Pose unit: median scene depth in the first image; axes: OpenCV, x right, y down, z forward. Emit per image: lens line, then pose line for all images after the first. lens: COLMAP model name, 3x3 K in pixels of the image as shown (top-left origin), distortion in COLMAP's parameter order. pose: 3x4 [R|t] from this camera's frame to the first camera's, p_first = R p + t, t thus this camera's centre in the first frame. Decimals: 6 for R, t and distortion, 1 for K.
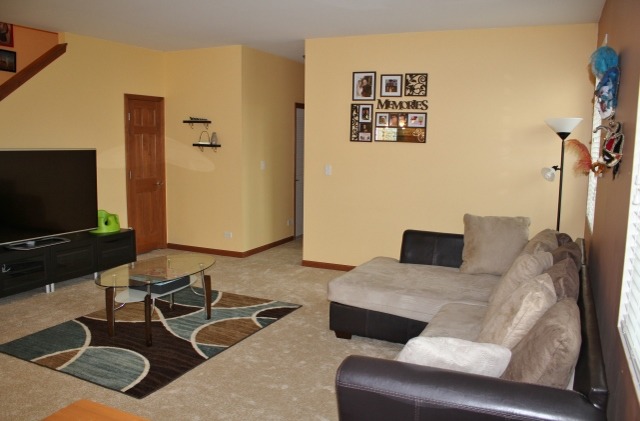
lens RADIAL K [[532.1, 0, 320.4], [0, 532.1, 210.3], [0, 0, 1]] dist [-0.145660, 0.118525]
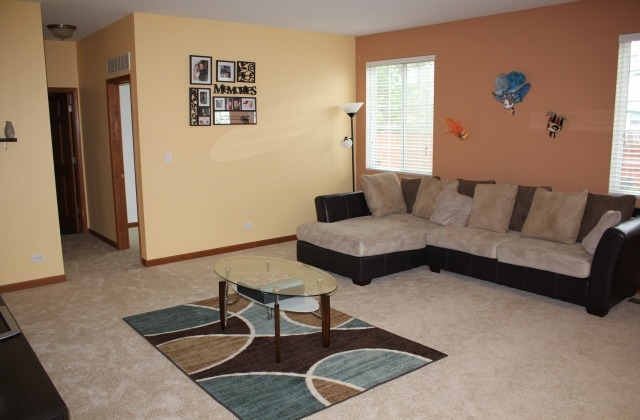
lens RADIAL K [[532.1, 0, 320.6], [0, 532.1, 207.9], [0, 0, 1]] dist [-0.145660, 0.118525]
pose [[0.438352, -0.167832, 0.882995, -0.751863], [0.135382, 0.983532, 0.119732, -0.067506], [-0.888549, 0.067057, 0.453855, 0.370116]]
